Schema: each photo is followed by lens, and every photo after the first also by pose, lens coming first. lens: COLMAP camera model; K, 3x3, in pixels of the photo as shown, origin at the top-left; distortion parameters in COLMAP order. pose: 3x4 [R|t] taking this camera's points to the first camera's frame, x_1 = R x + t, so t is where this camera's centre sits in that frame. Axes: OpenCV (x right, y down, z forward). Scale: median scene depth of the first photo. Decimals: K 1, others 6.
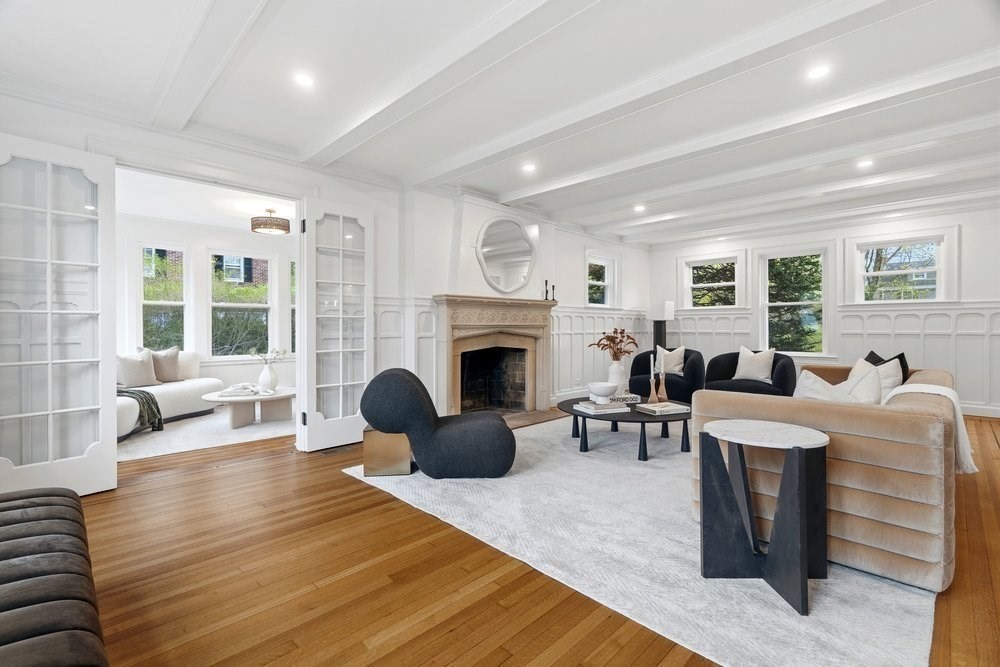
lens RADIAL K [[453.0, 0, 496.1], [0, 453.0, 328.7], [0, 0, 1]] dist [0.000906, 0.000025]
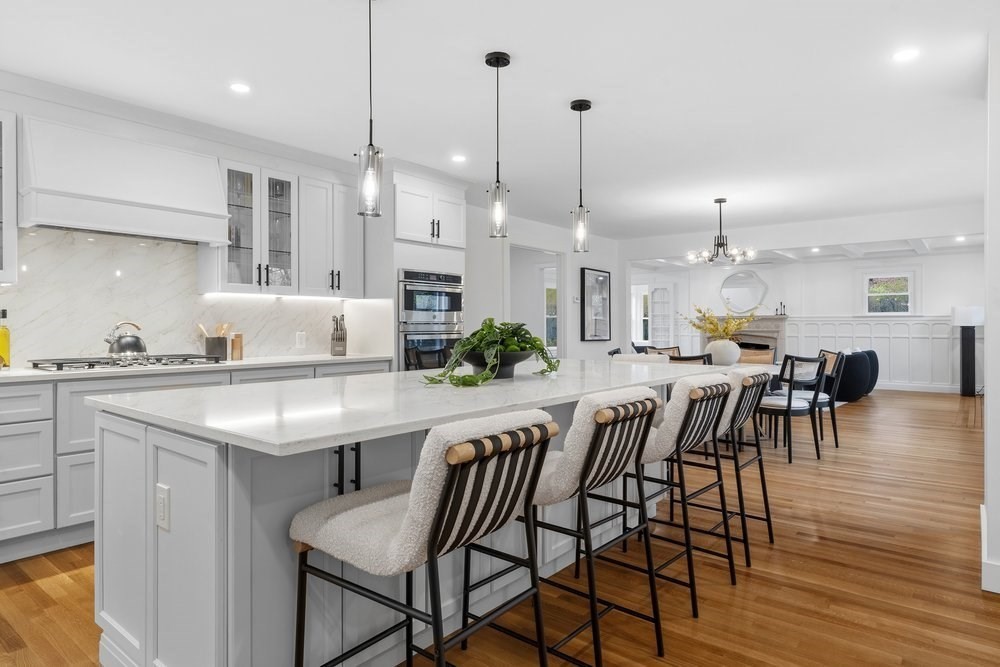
lens RADIAL K [[586.3, 0, 498.4], [0, 586.3, 323.3], [0, 0, 1]] dist [0.002169, 0.000314]
pose [[0.105219, -0.000285, -0.994449, 2.734321], [0.002384, 0.999997, -0.000035, -0.047417], [0.994446, -0.002368, 0.105219, -0.271599]]
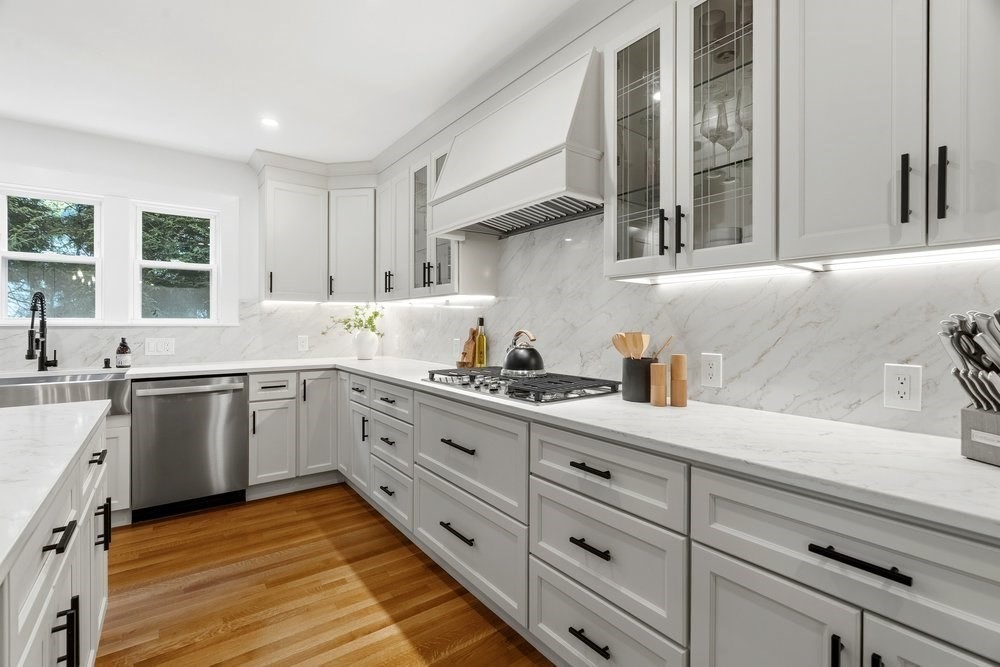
lens RADIAL K [[453.0, 0, 496.1], [0, 453.0, 328.7], [0, 0, 1]] dist [0.000906, 0.000025]
pose [[-0.989551, -0.000398, 0.144184, 1.791161], [0.000871, 0.999961, 0.008738, -0.057271], [-0.144181, 0.008773, -0.989512, -0.193811]]
